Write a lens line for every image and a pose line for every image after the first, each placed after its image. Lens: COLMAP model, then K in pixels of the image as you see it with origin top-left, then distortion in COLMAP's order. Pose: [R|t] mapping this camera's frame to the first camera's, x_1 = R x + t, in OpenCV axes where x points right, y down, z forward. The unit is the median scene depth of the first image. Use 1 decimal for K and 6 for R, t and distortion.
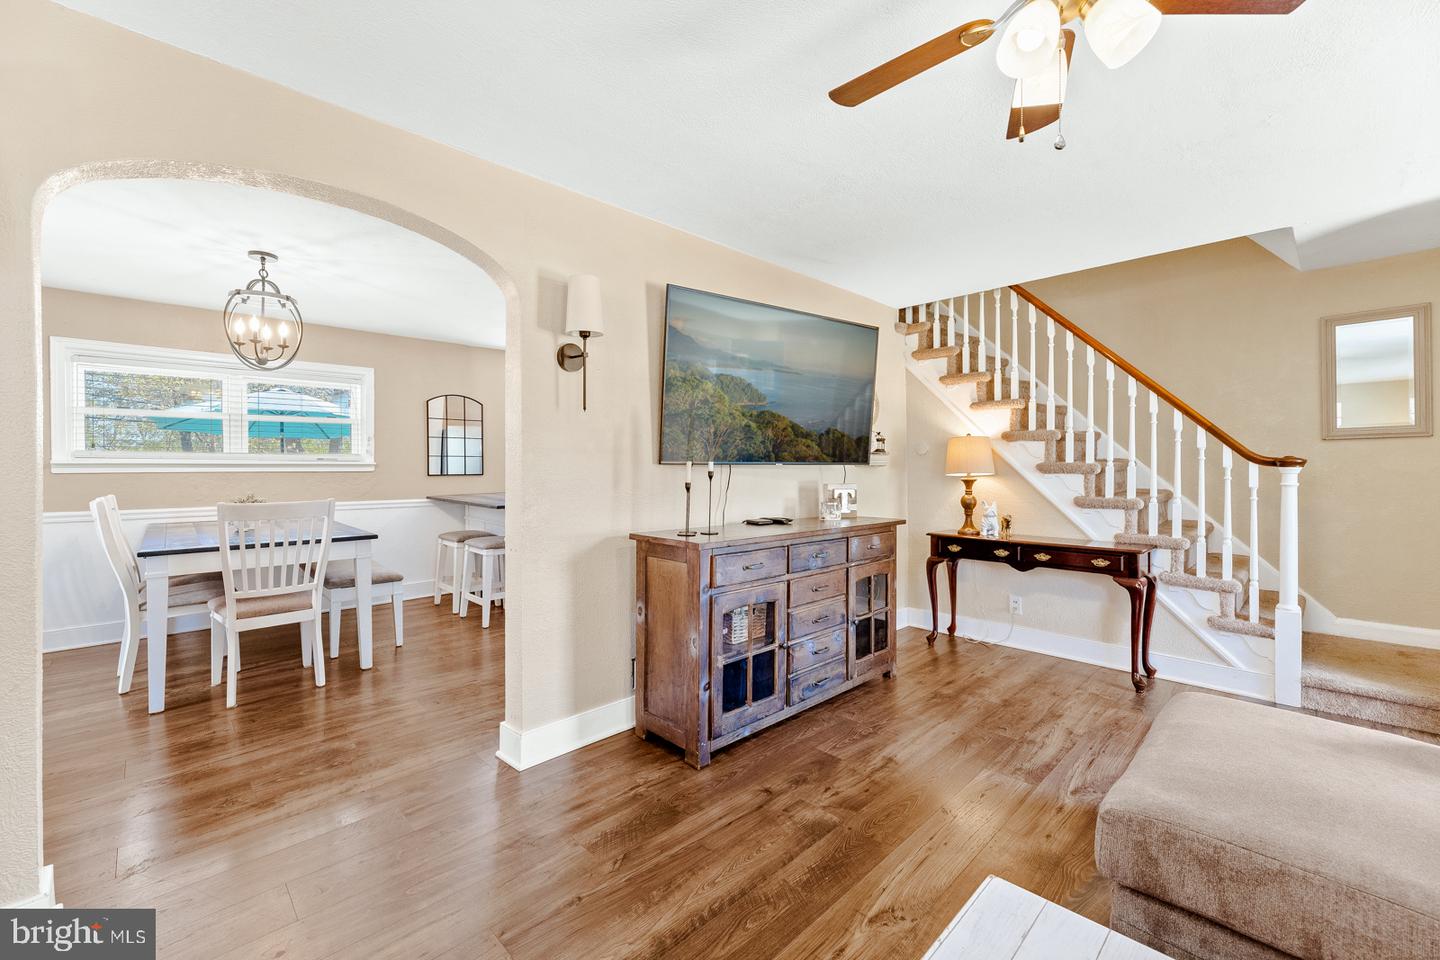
lens RADIAL K [[587.6, 0, 720.0], [0, 587.6, 480.0], [0, 0, 1]] dist [0.000392, 0.000127]
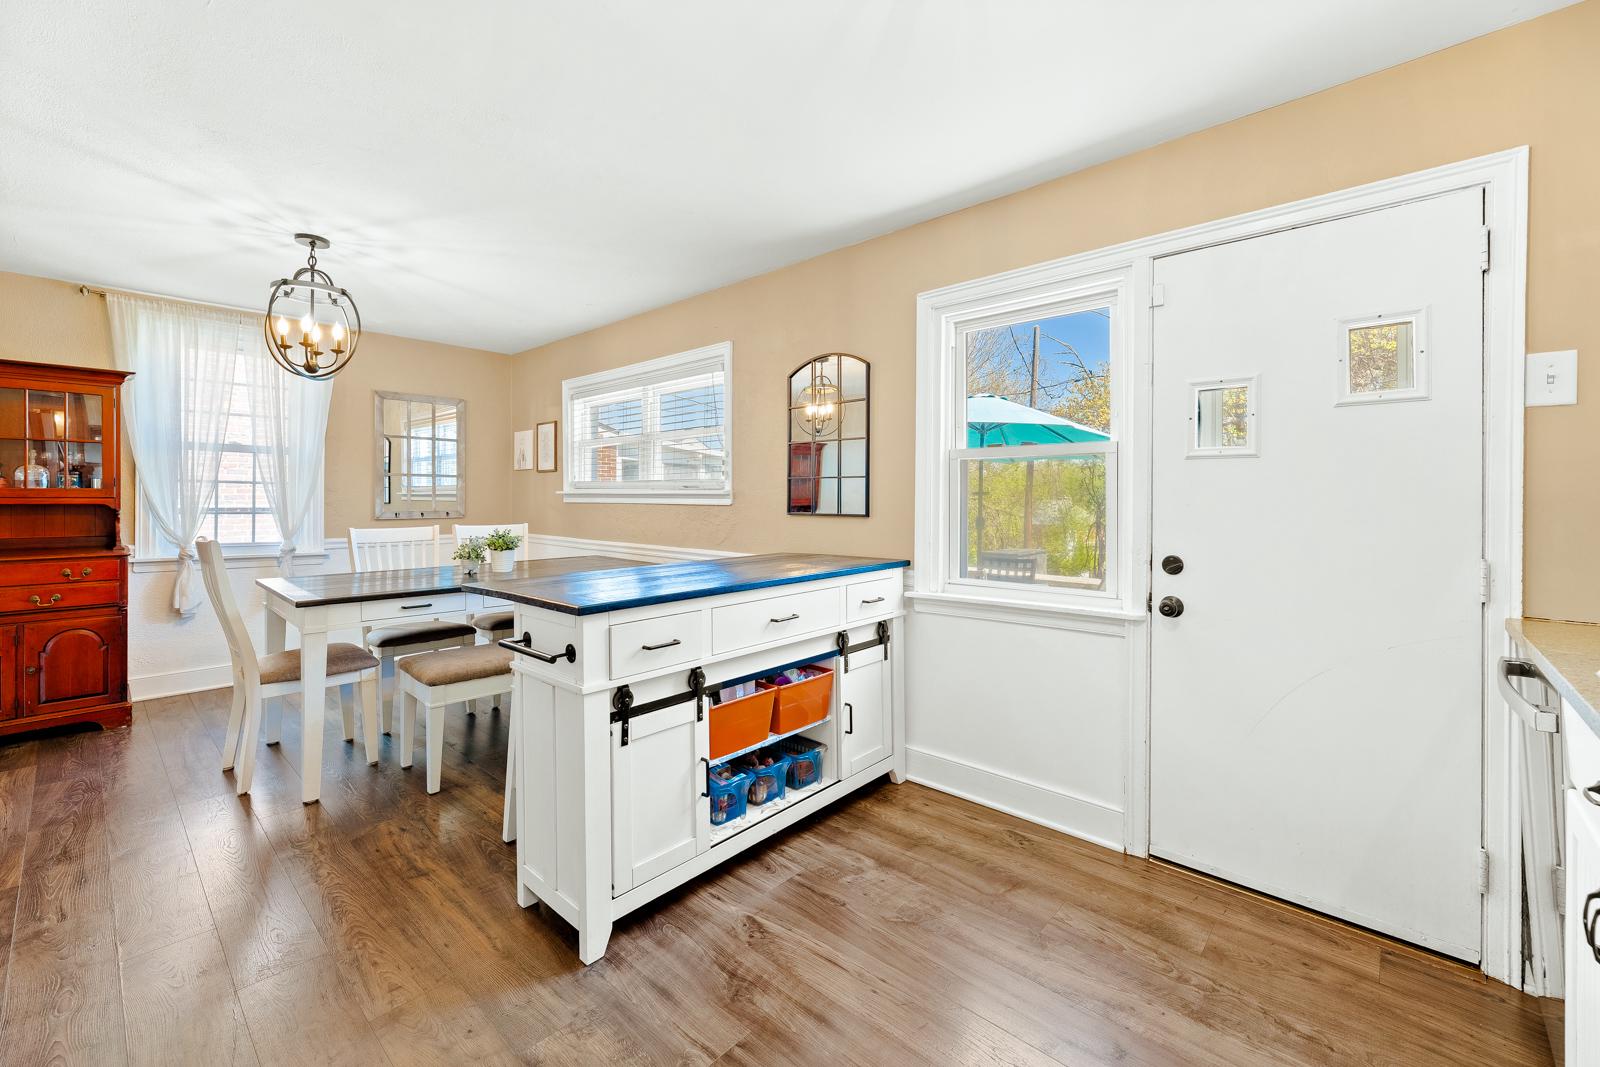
lens RADIAL K [[667.4, 0, 793.6], [0, 667.4, 496.8], [0, 0, 1]] dist [-0.002021, 0.000068]
pose [[0.053414, 0.000393, -0.998572, 0.184264], [-0.027751, 0.999614, -0.001091, -0.038074], [0.998187, 0.027770, 0.053404, 1.567279]]
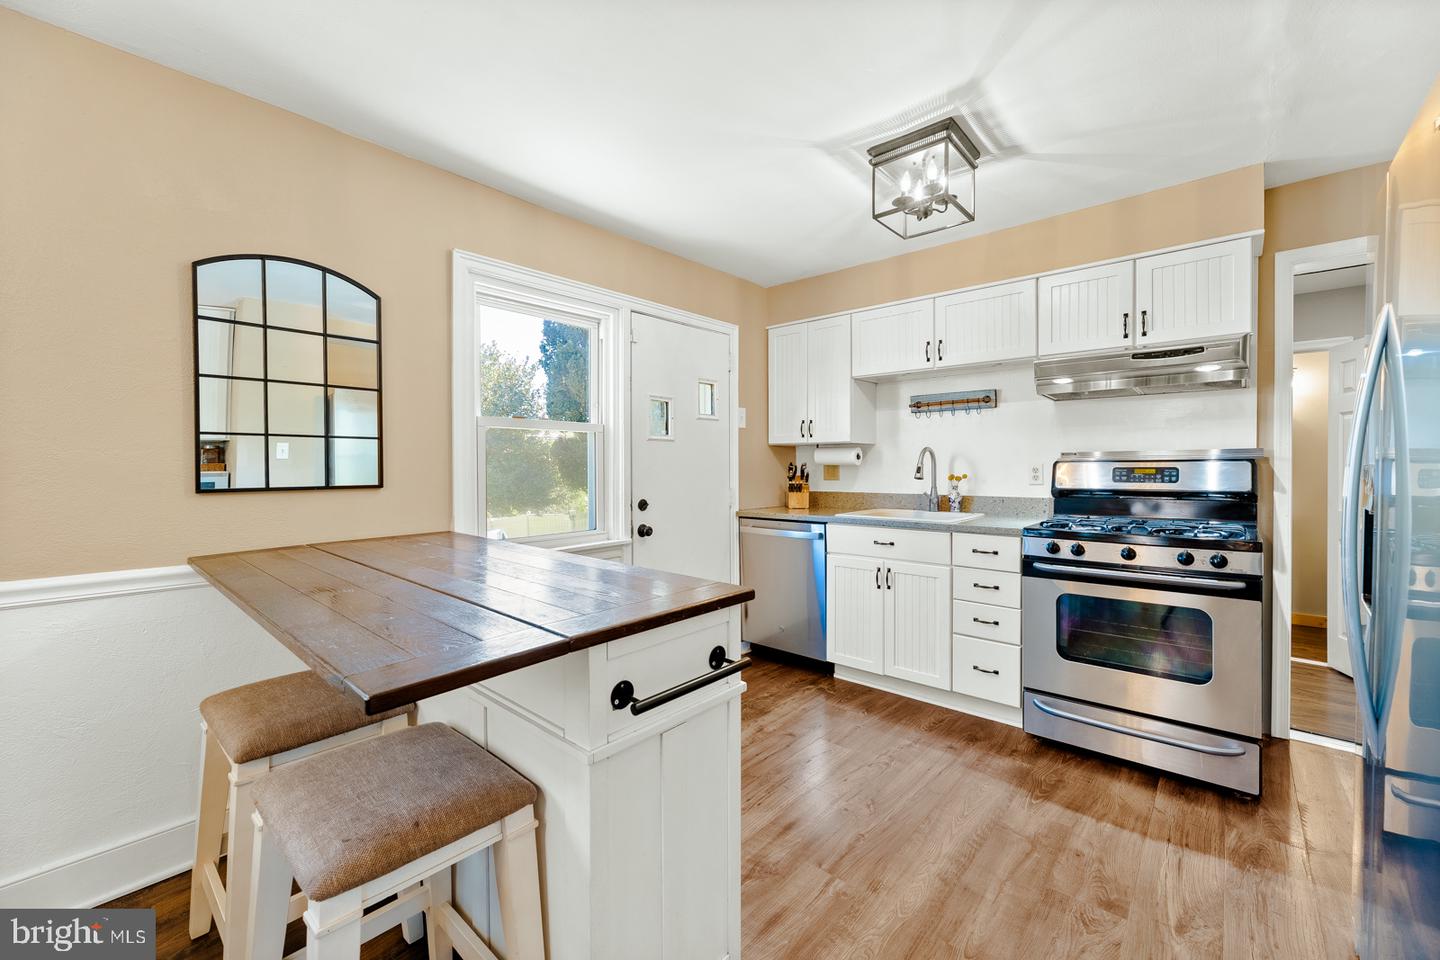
lens RADIAL K [[583.4, 0, 723.3], [0, 583.4, 474.6], [0, 0, 1]] dist [-0.001165, 0.000118]
pose [[0.996477, -0.000404, 0.083862, -0.376636], [0.001031, 0.999972, -0.007423, -0.024219], [-0.083857, 0.007483, 0.996450, 1.056556]]
